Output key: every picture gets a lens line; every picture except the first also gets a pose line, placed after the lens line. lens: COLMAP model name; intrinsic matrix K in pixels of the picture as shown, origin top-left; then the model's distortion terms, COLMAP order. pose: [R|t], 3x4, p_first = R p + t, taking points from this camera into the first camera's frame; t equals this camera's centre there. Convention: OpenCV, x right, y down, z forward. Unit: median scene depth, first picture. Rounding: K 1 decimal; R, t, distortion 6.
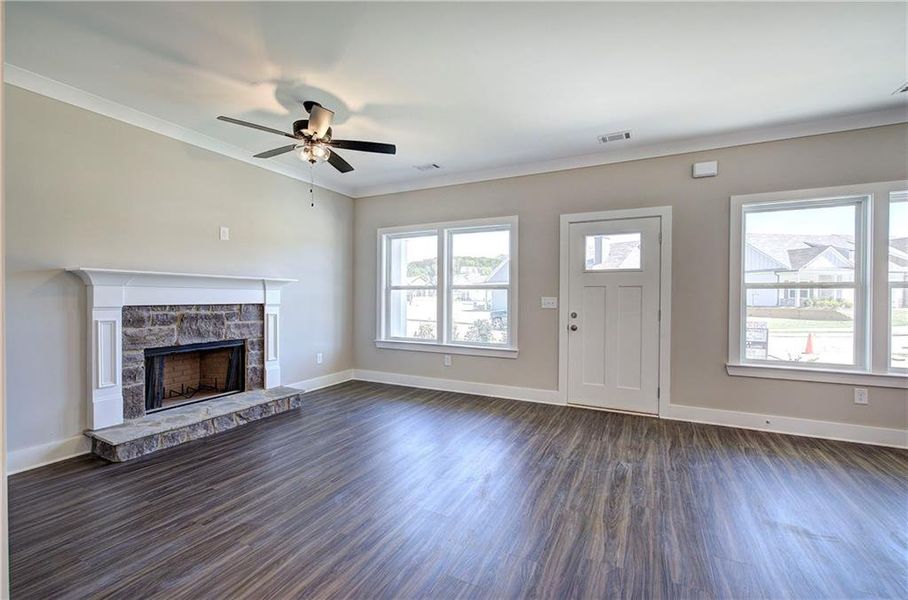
lens RADIAL K [[382.0, 0, 463.1], [0, 382.0, 300.5], [0, 0, 1]] dist [-0.007344, 0.001670]
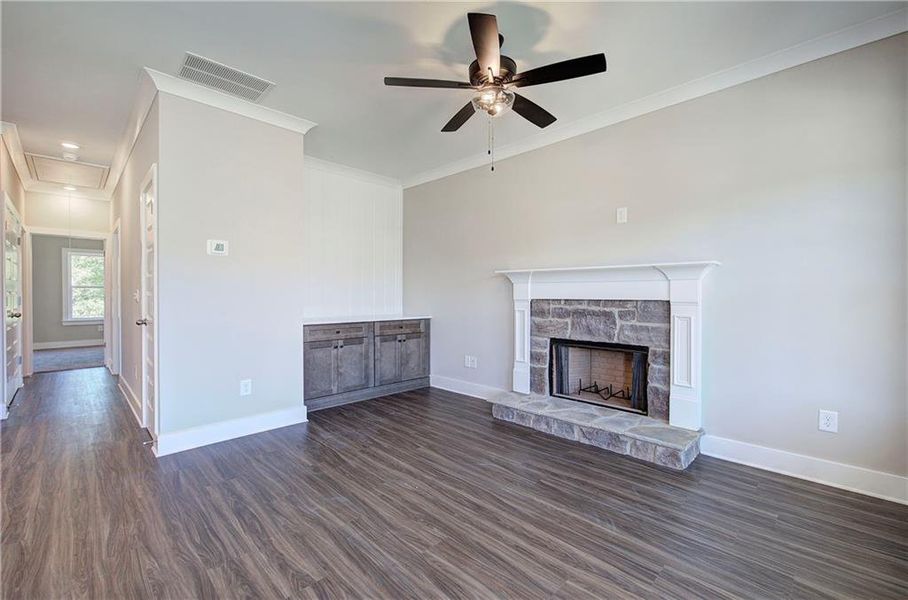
lens RADIAL K [[382.0, 0, 448.4], [0, 382.0, 298.2], [0, 0, 1]] dist [-0.007344, 0.001670]
pose [[-0.333308, 0.007332, -0.942790, 0.319500], [-0.008330, 0.999908, 0.010721, 0.000254], [0.942781, 0.011427, -0.333216, 1.030883]]
